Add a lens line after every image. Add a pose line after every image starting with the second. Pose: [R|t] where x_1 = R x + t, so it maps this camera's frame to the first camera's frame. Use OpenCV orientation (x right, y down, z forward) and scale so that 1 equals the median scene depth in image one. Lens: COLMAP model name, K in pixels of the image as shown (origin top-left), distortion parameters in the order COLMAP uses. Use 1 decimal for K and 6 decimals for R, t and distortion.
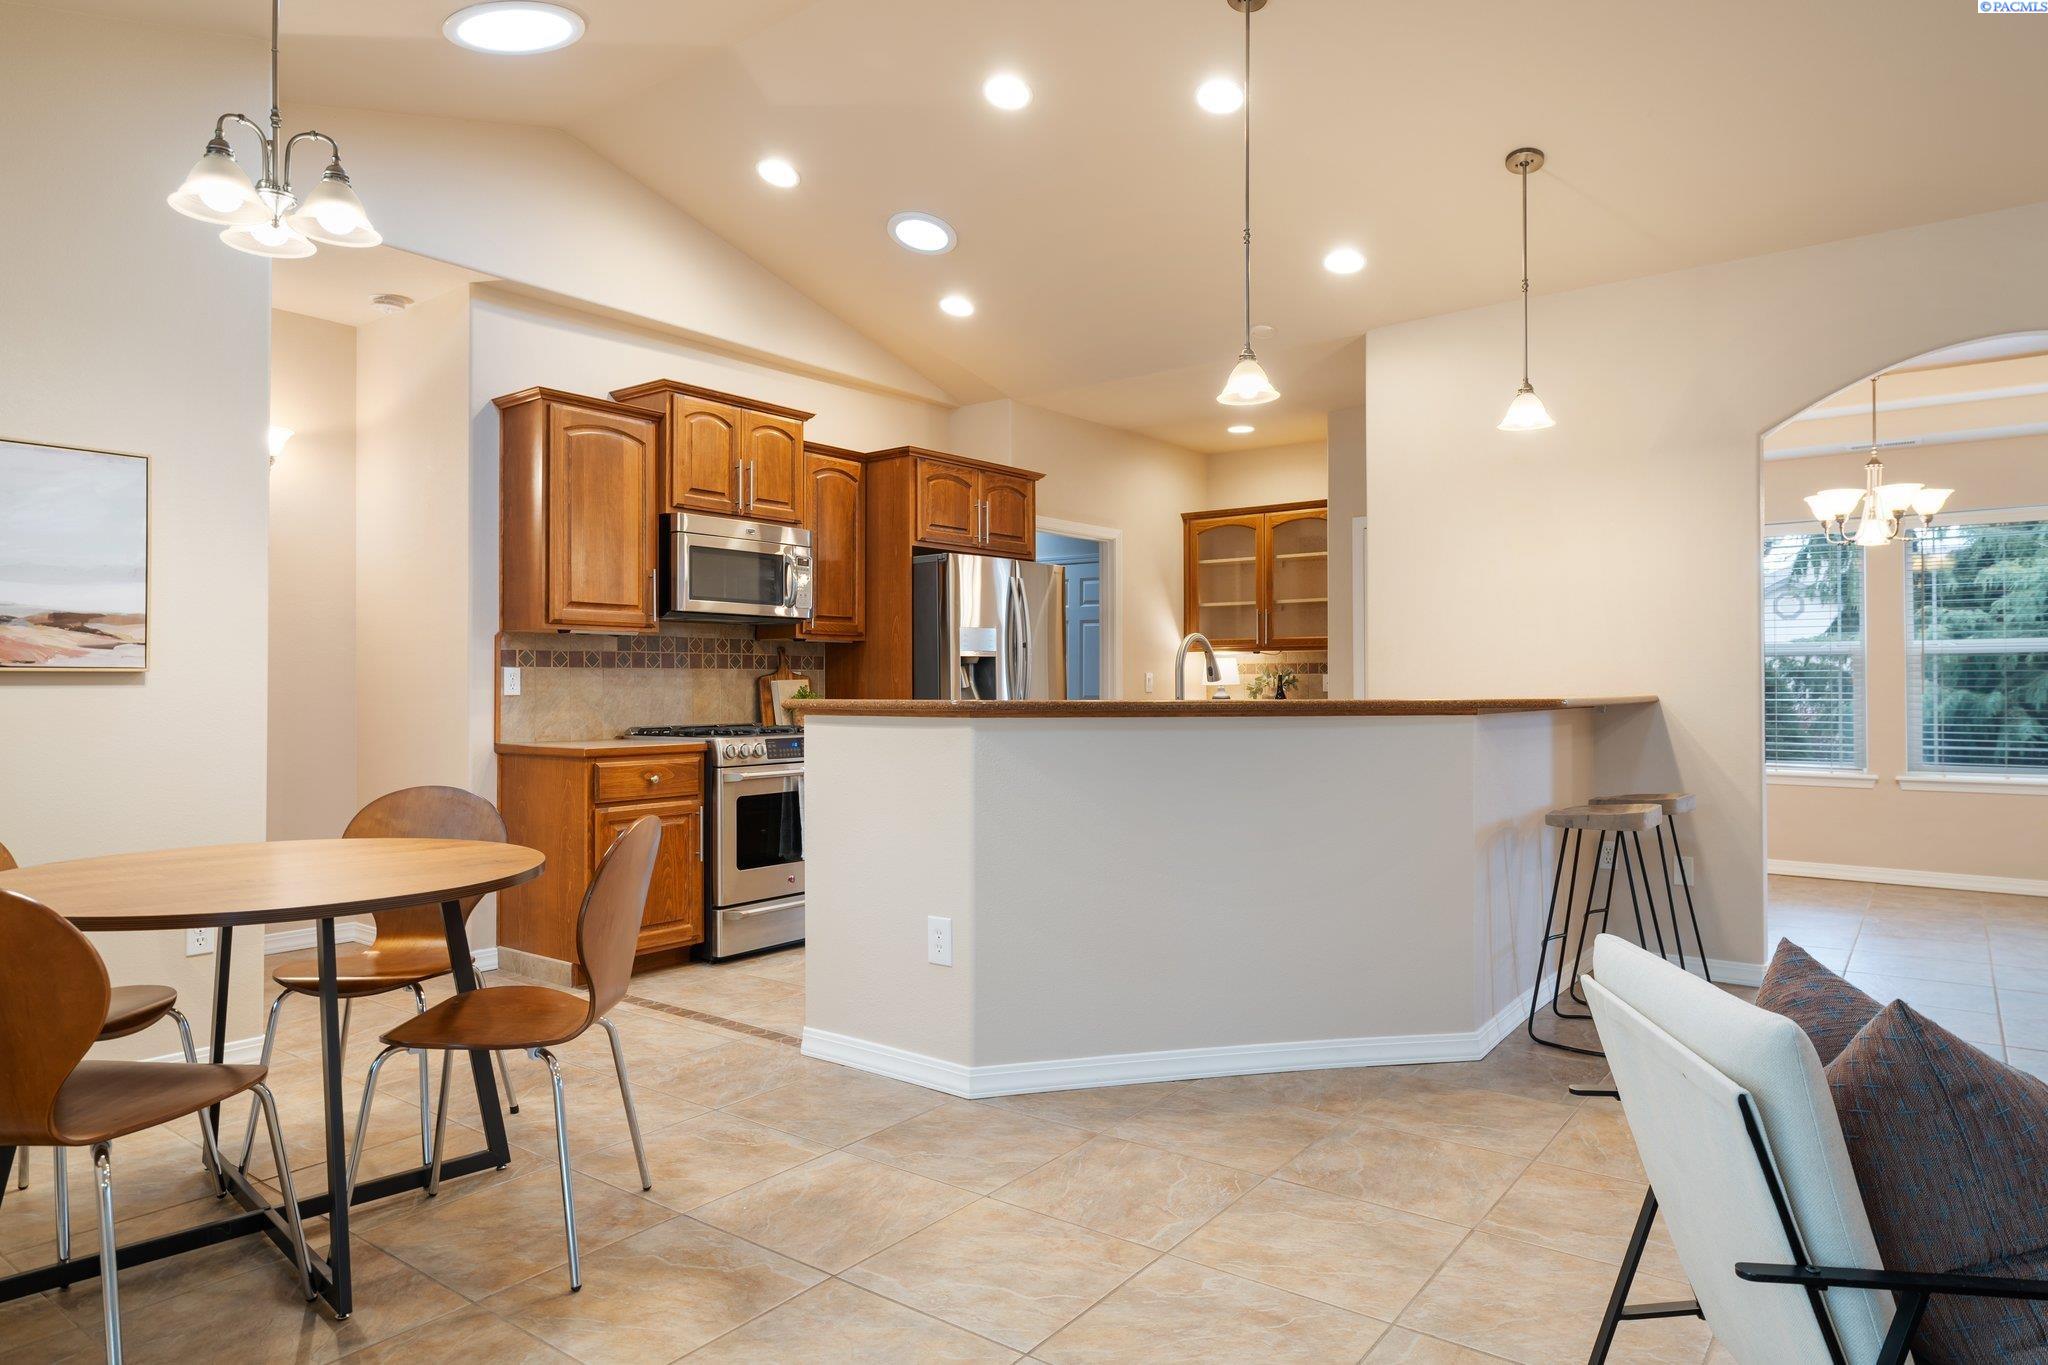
lens RADIAL K [[1196.3, 0, 1021.6], [0, 1196.3, 677.3], [0, 0, 1]] dist [0.004648, 0.000165]
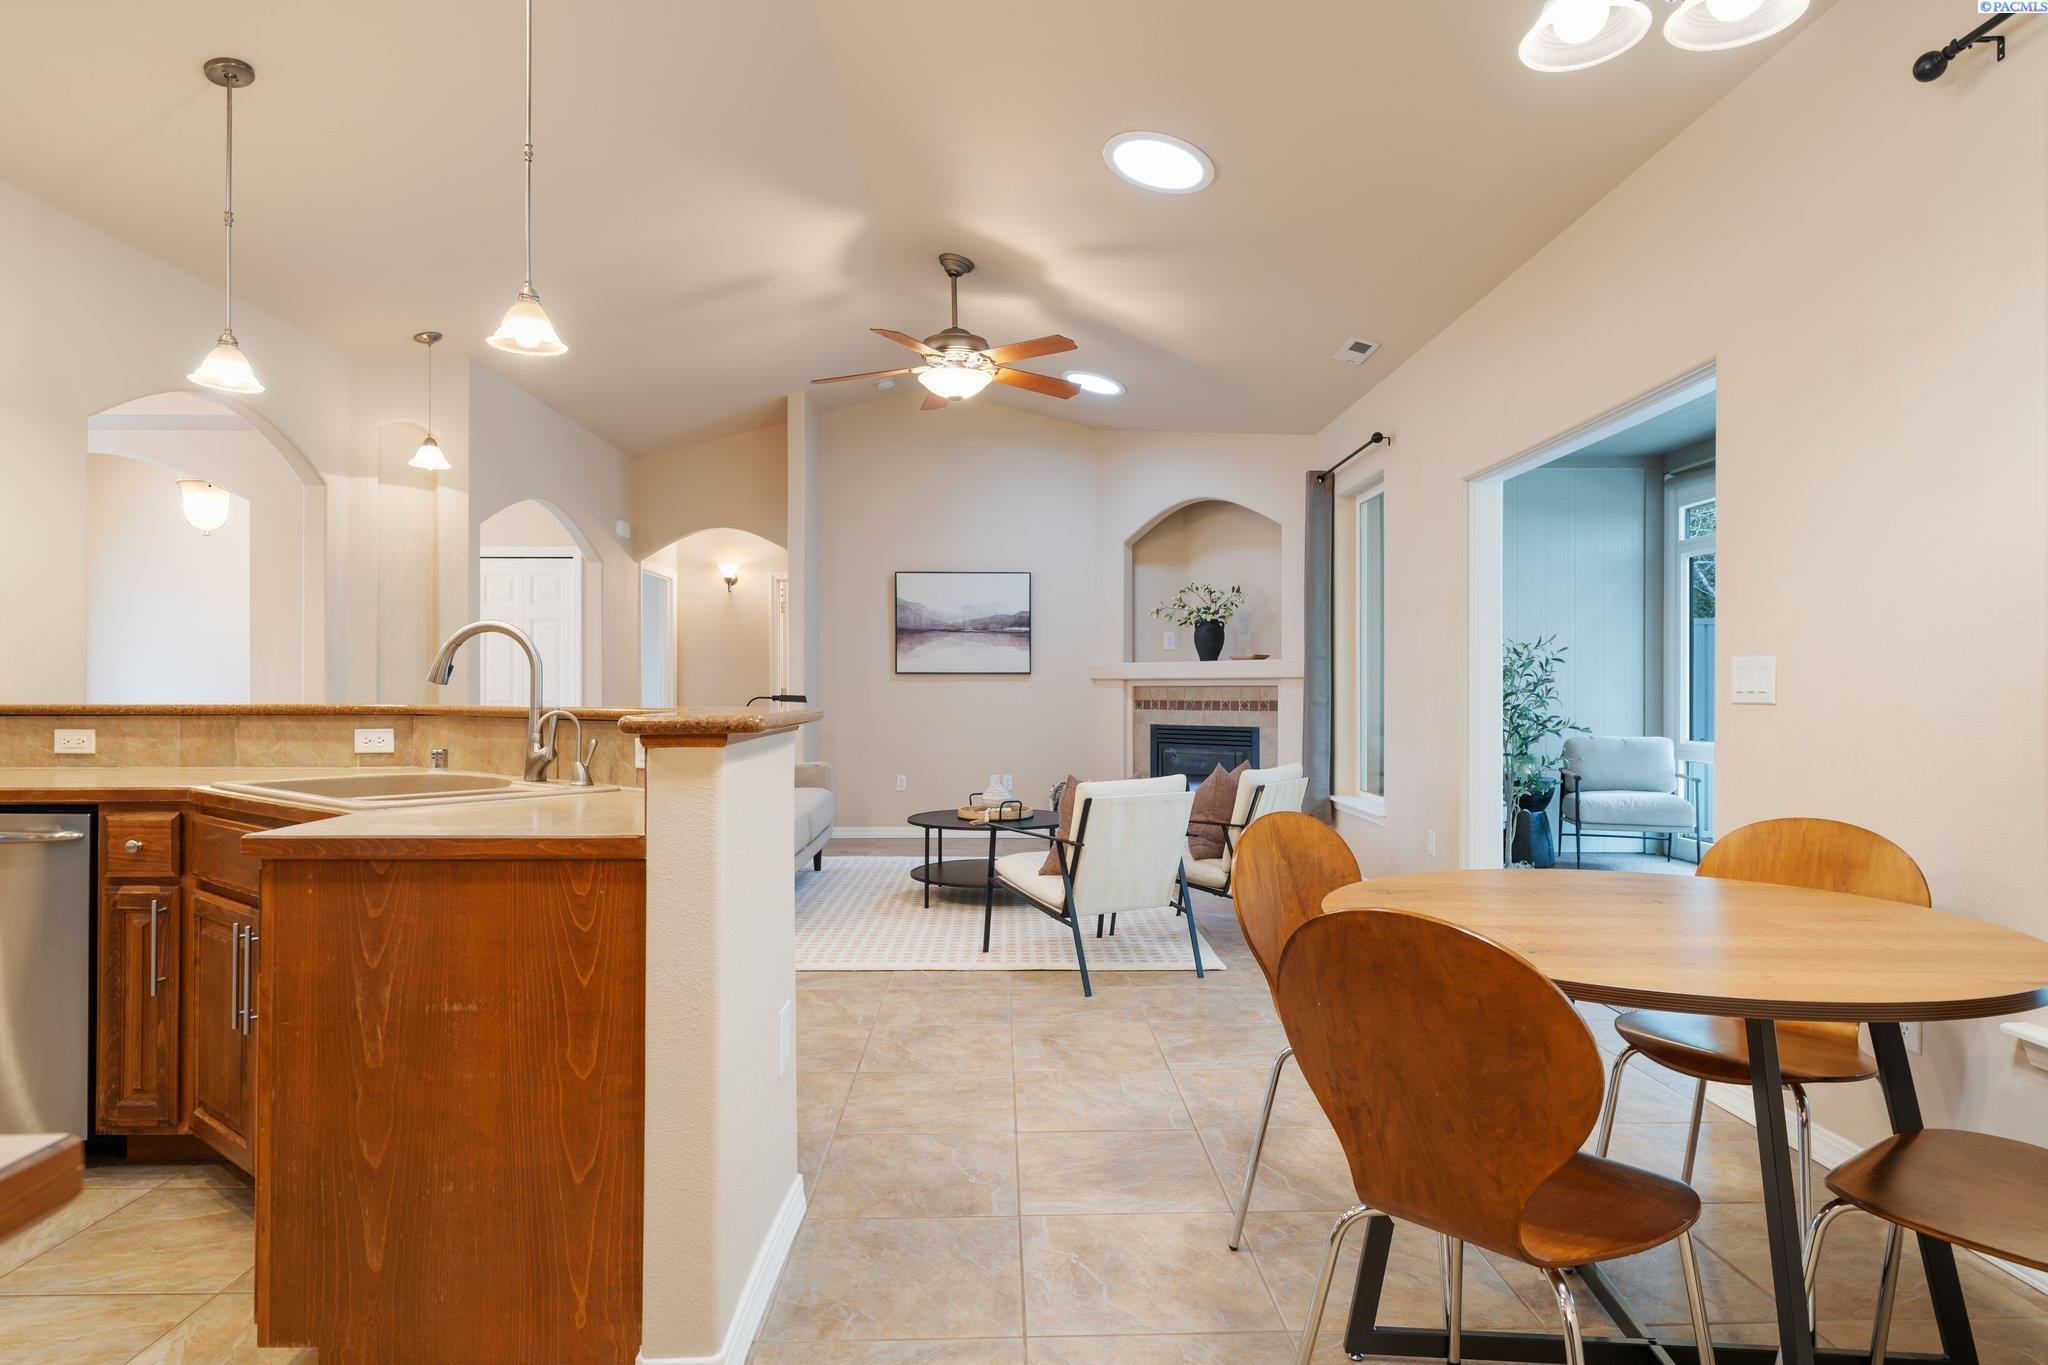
lens RADIAL K [[1154.7, 0, 1020.8], [0, 1154.7, 677.1], [0, 0, 1]] dist [0.005168, -0.000352]
pose [[-0.615931, 0.010562, 0.787729, -0.723763], [-0.003919, 0.999857, -0.016470, 0.010899], [-0.787790, -0.013232, -0.615802, 1.336561]]
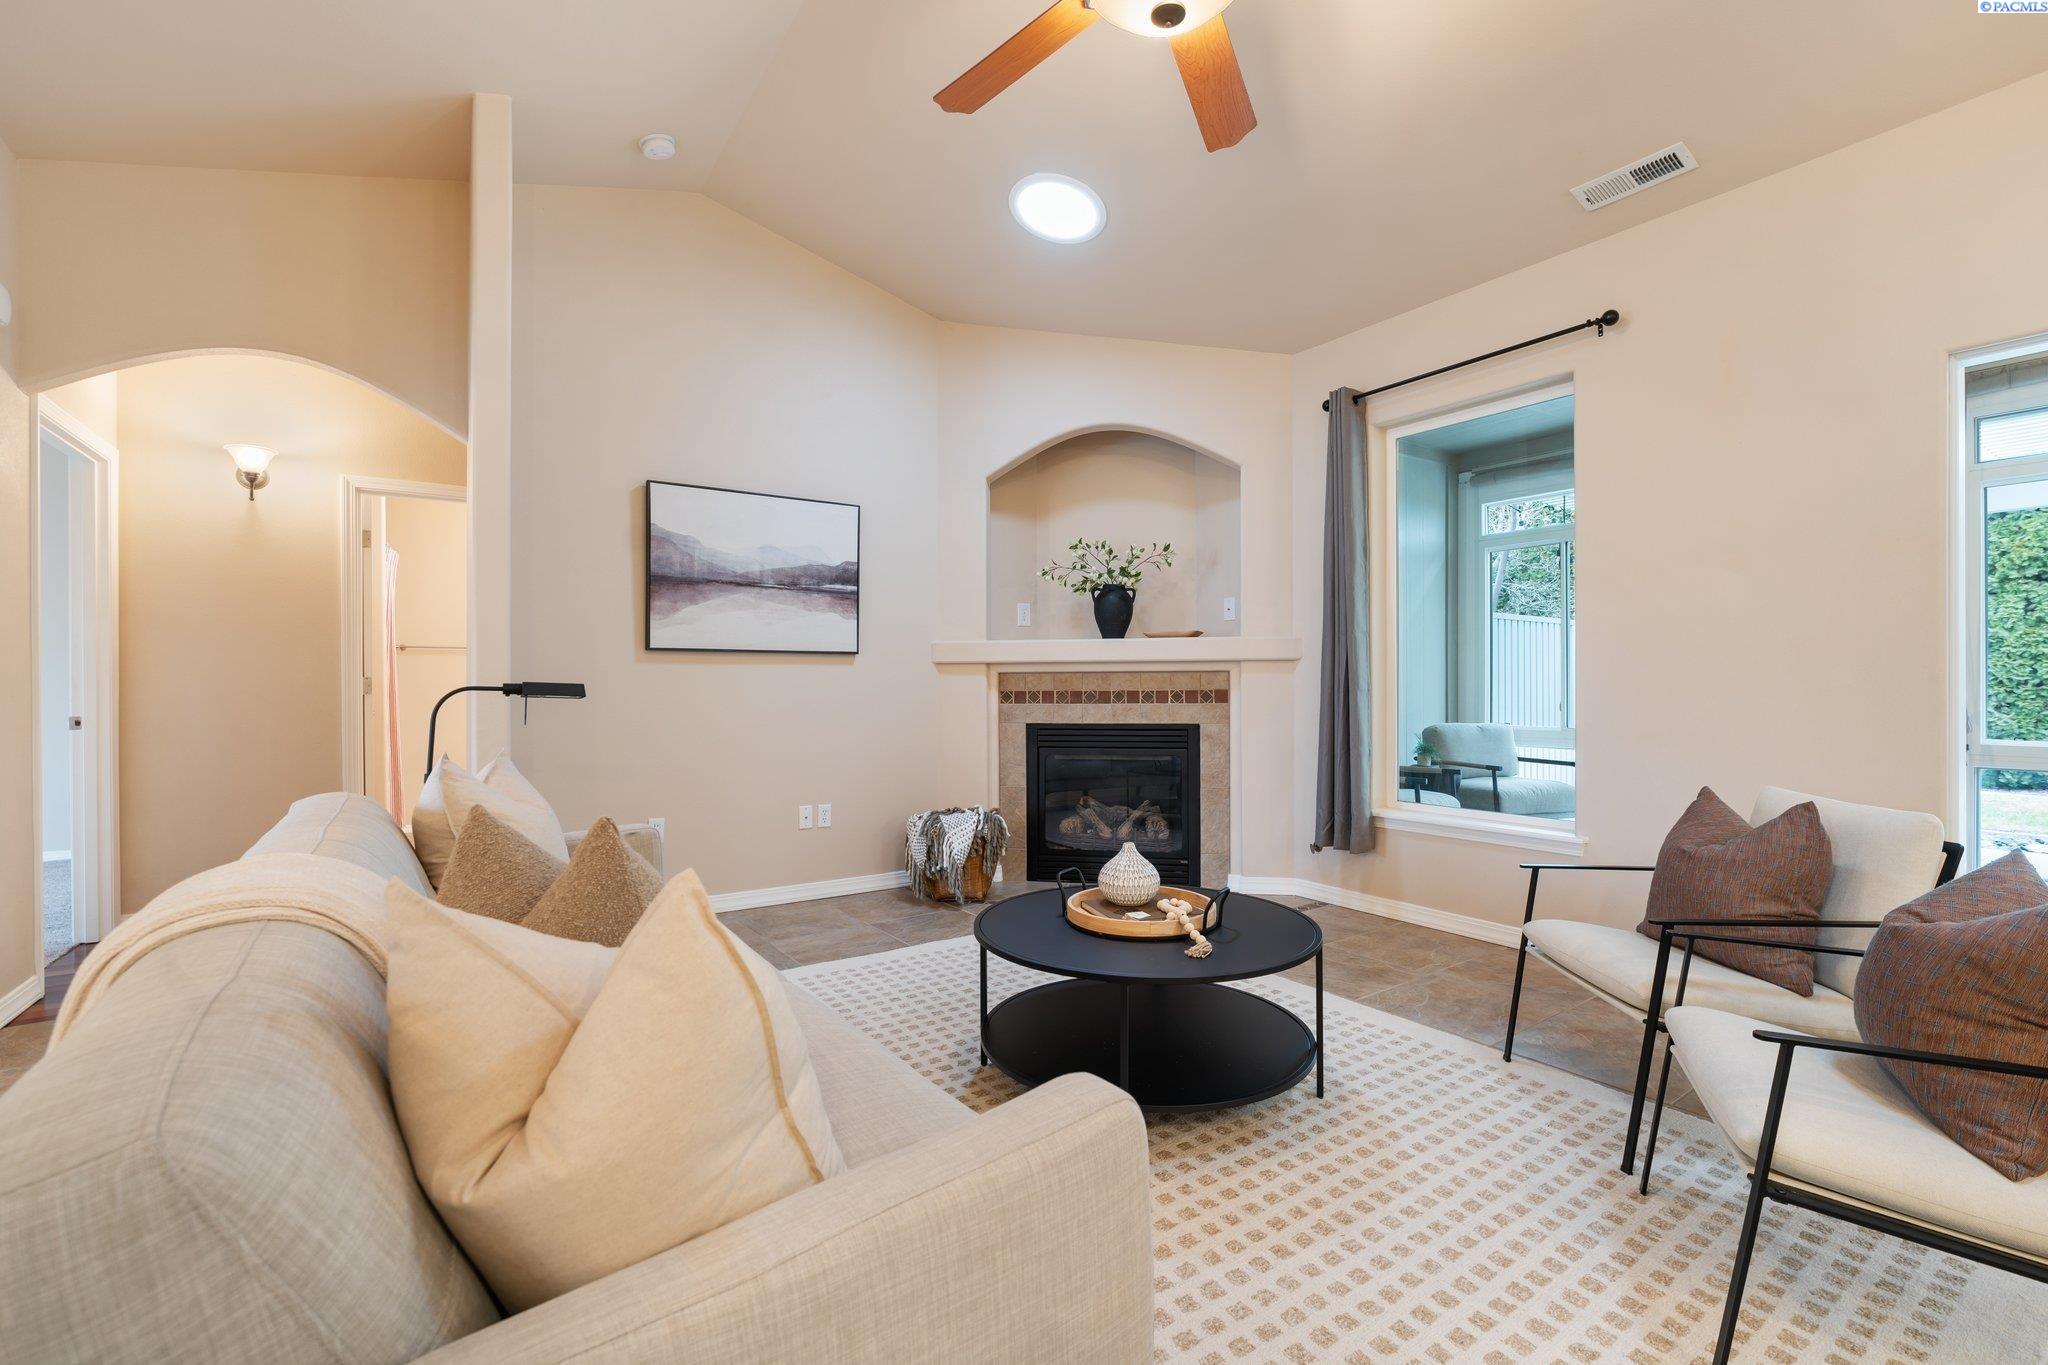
lens RADIAL K [[882.9, 0, 1024.3], [0, 882.9, 683.1], [0, 0, 1]] dist [-0.009652, -0.000442]
pose [[-0.949700, 0.007717, 0.313067, 0.615129], [0.004509, 0.999930, -0.010970, 0.021514], [-0.313130, -0.009007, -0.949668, 0.939345]]
